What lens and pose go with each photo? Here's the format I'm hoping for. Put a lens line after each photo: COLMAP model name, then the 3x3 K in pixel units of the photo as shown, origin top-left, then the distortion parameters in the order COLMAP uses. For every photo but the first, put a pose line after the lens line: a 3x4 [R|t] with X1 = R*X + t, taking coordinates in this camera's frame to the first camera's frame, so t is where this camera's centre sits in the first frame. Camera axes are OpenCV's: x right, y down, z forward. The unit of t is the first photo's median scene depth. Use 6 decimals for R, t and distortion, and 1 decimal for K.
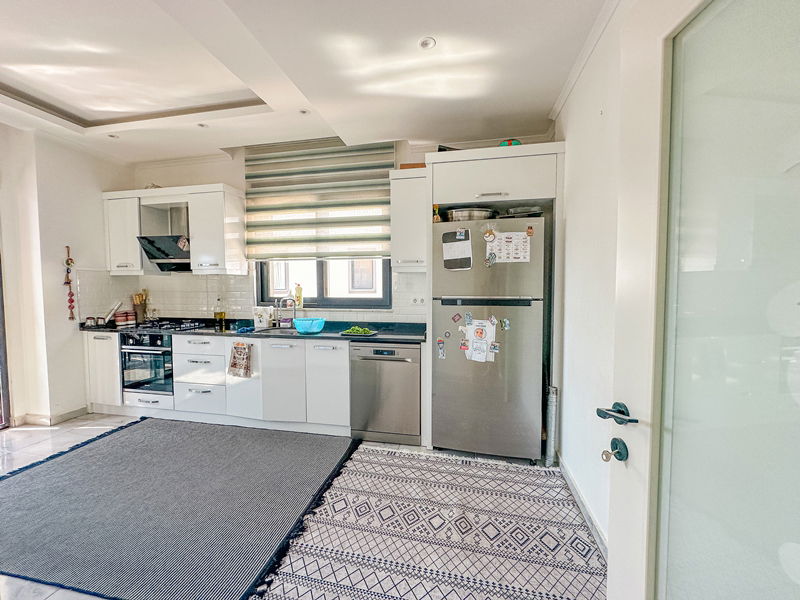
lens RADIAL K [[319.9, 0, 400.0], [0, 319.9, 300.0], [0, 0, 1]] dist [-0.000978, -0.000017]
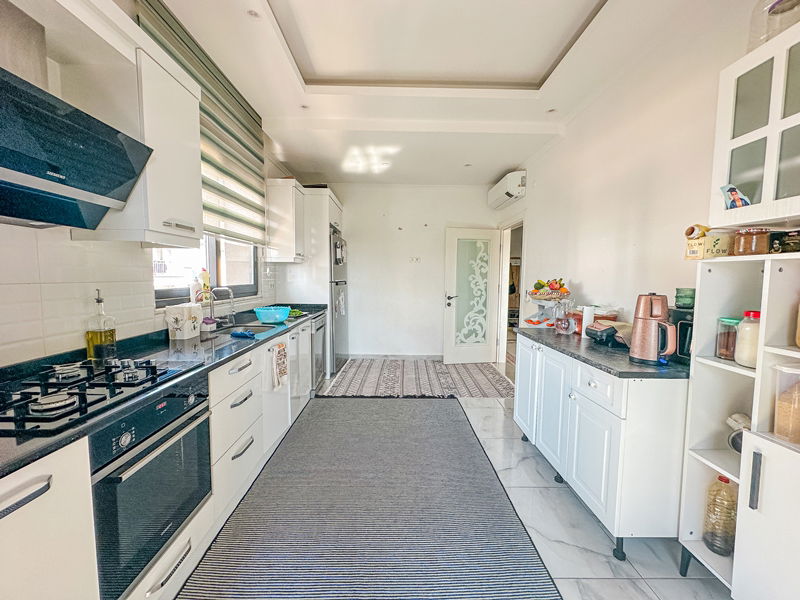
lens RADIAL K [[319.9, 0, 400.0], [0, 319.9, 300.0], [0, 0, 1]] dist [-0.000978, -0.000017]
pose [[-0.219225, -0.073402, 0.972909, -1.857848], [0.033154, 0.996030, 0.082617, -0.041628], [-0.975111, 0.050367, -0.215921, 1.235441]]
